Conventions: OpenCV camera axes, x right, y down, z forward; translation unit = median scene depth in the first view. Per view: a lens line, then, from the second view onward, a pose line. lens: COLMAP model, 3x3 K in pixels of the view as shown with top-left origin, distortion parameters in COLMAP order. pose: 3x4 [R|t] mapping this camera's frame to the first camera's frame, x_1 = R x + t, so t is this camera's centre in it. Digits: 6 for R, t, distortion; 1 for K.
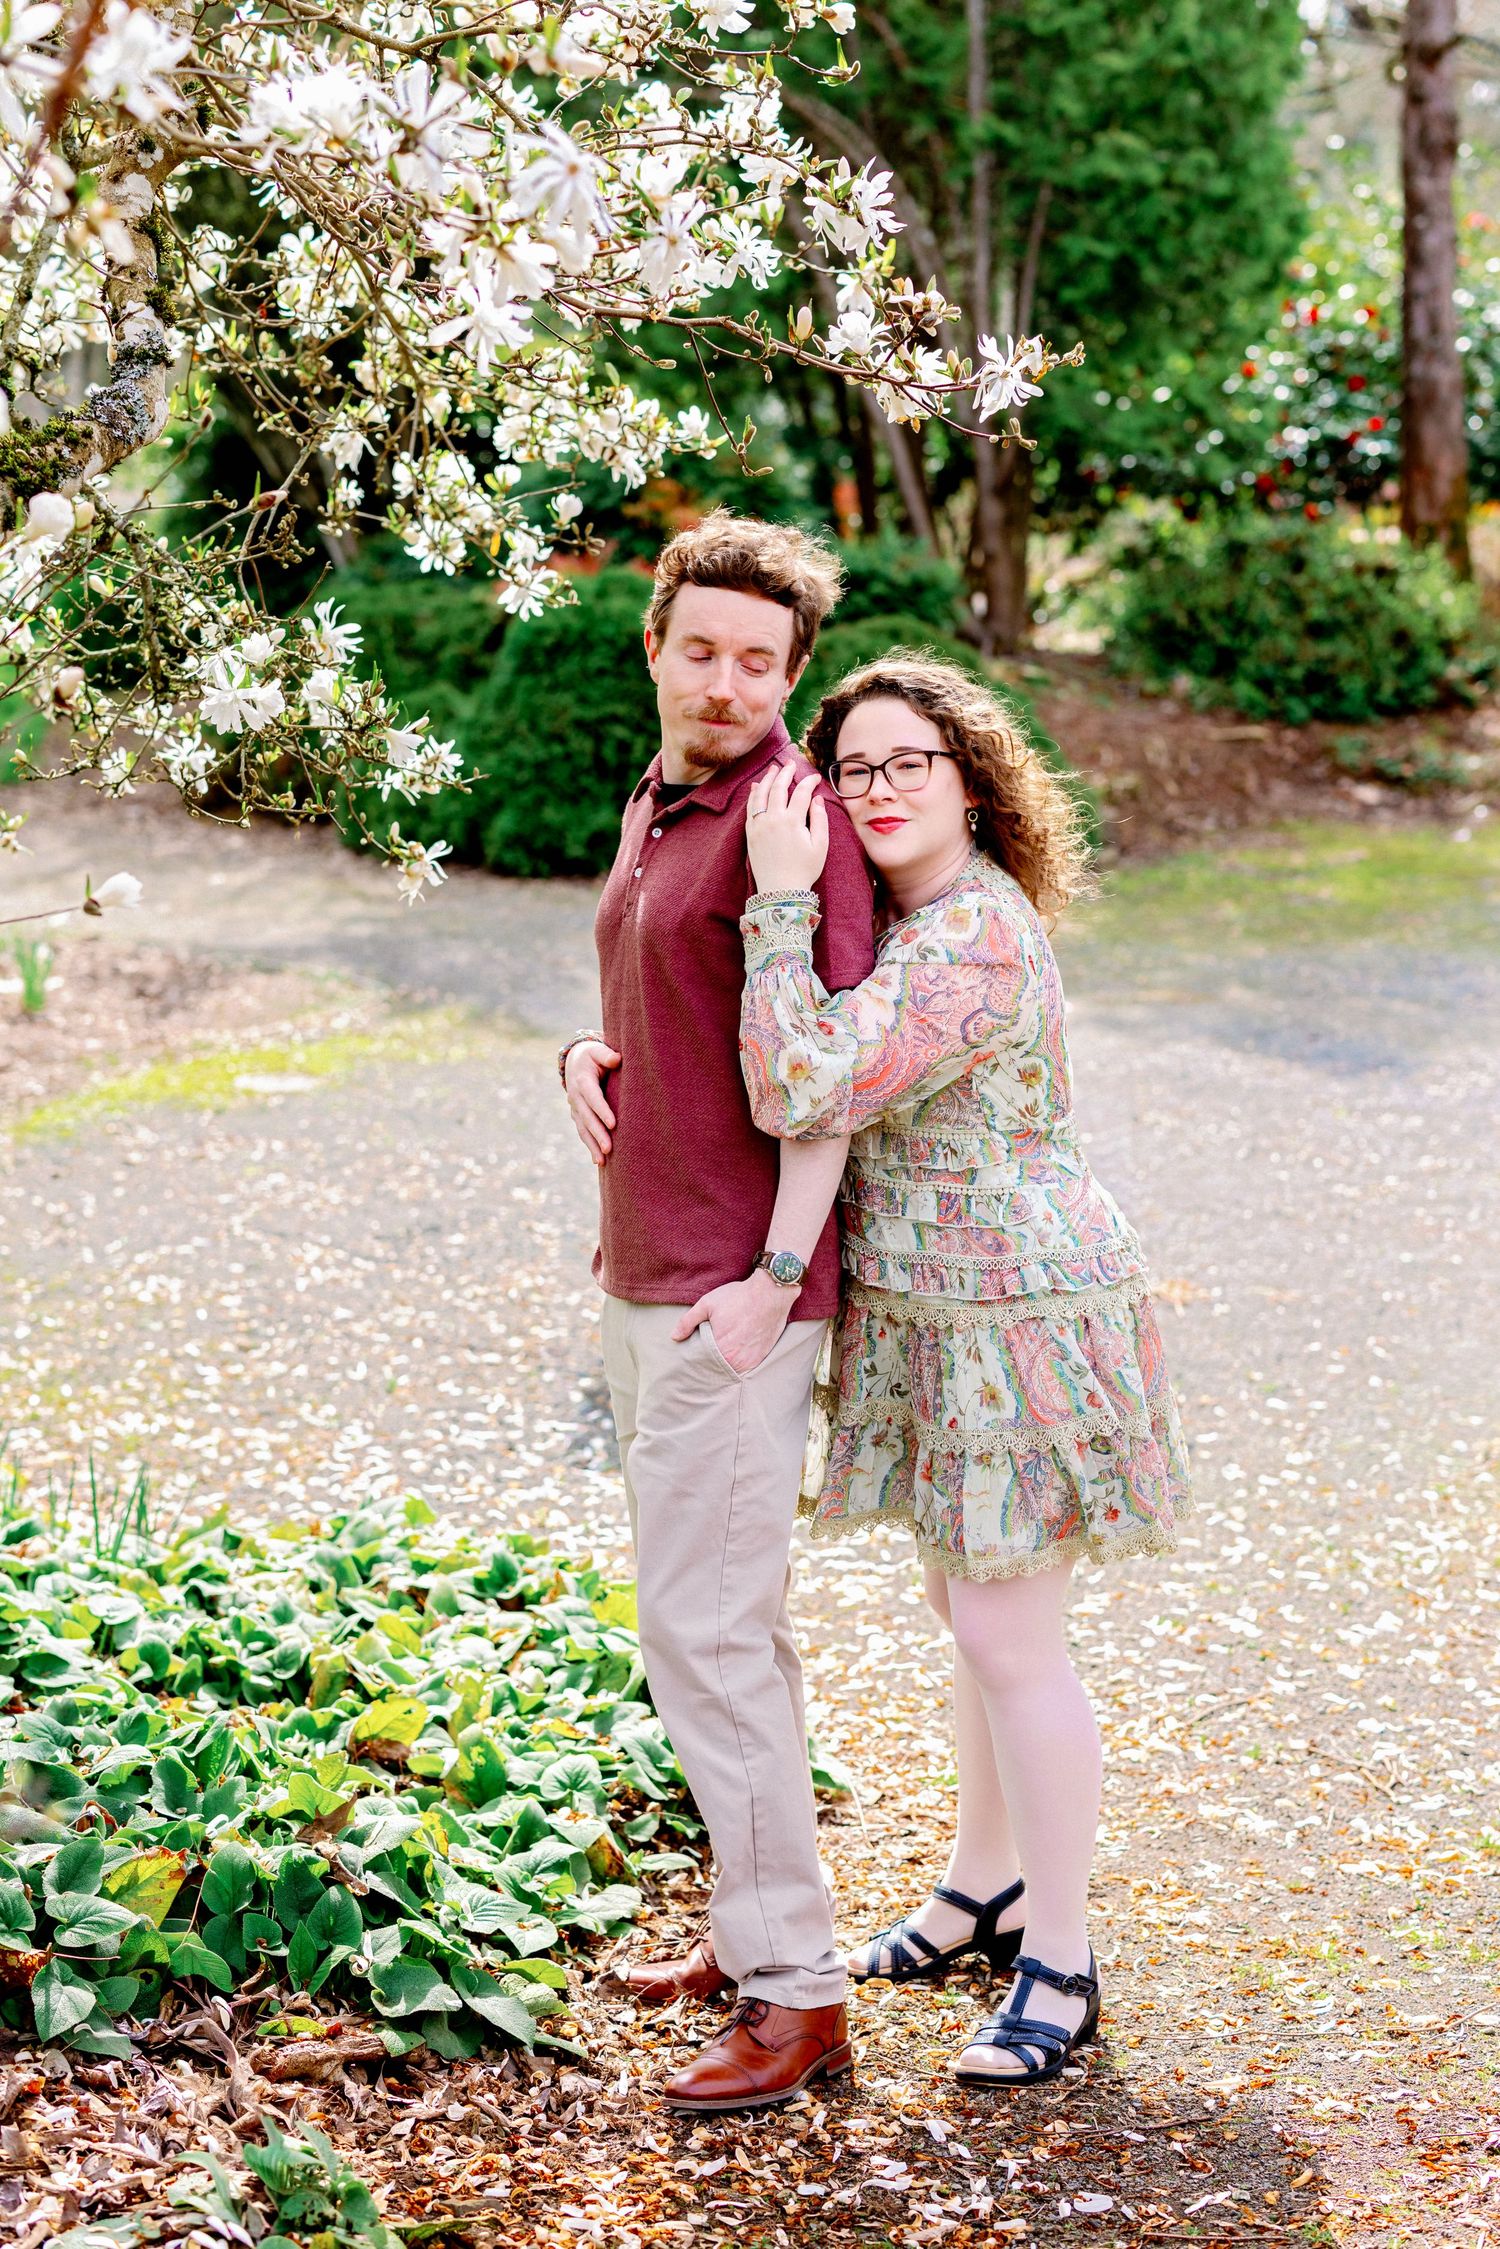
lens RADIAL K [[3202.2, 0, 751.8], [0, 3202.2, 1140.3], [0, 0, 1]] dist [-0.008007, 0.052090]
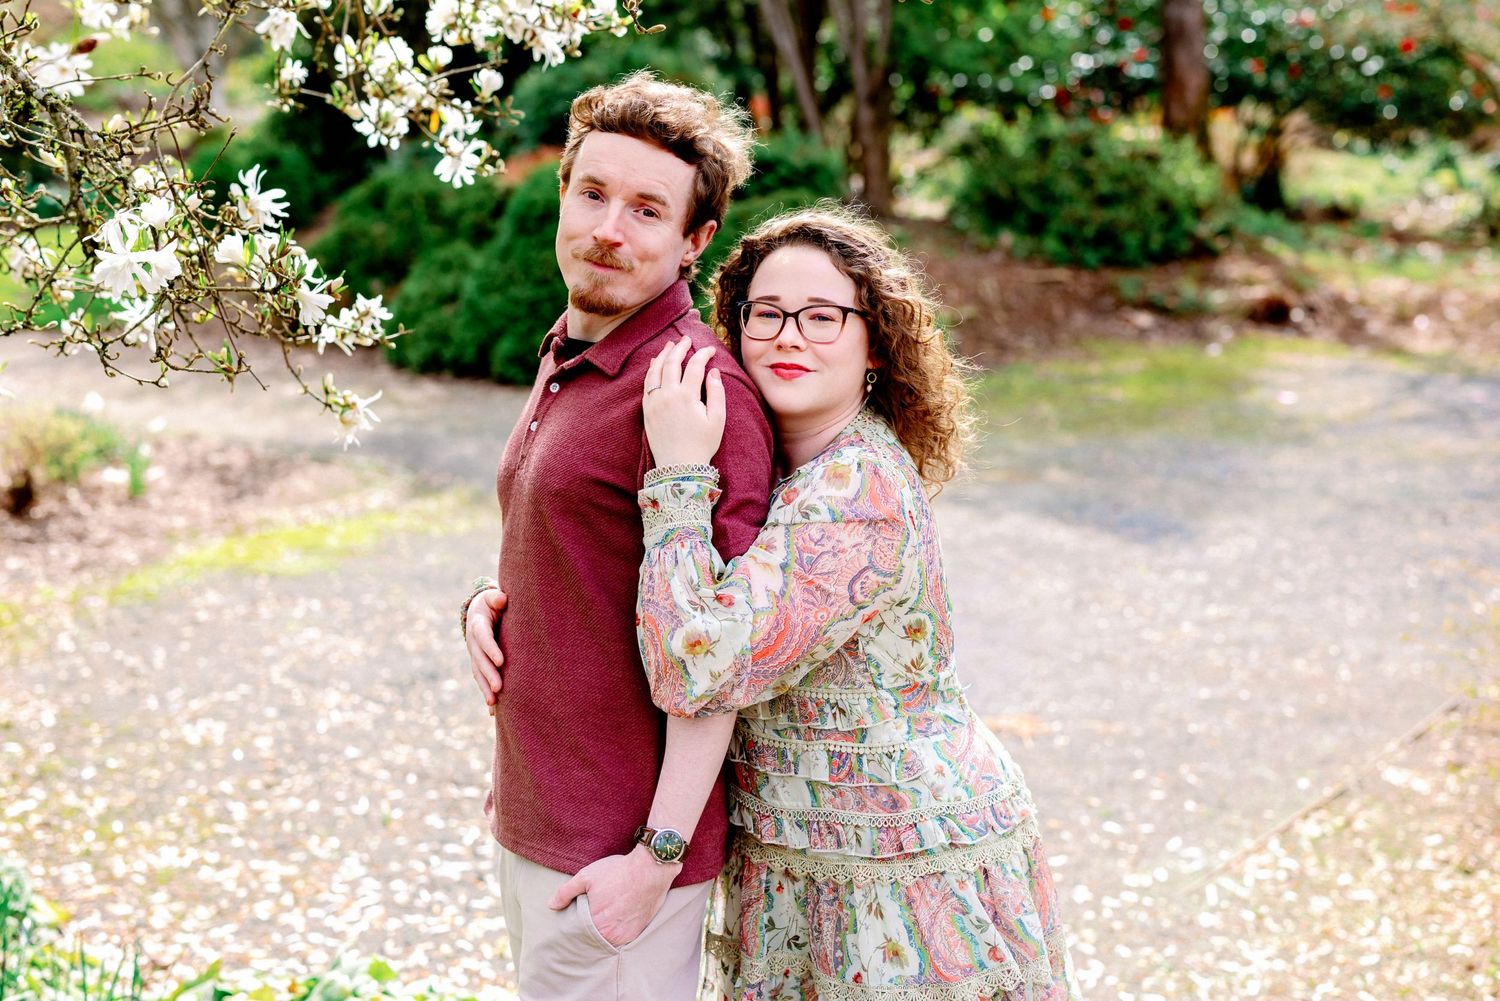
lens RADIAL K [[2135.7, 0, 750.8], [0, 2135.7, 499.4], [0, 0, 1]] dist [-0.008007, 0.052090]
pose [[0.999729, -0.008522, 0.021668, 0.008622], [0.008978, 0.999738, -0.021063, -0.024495], [-0.021482, 0.021251, 0.999543, 0.168461]]
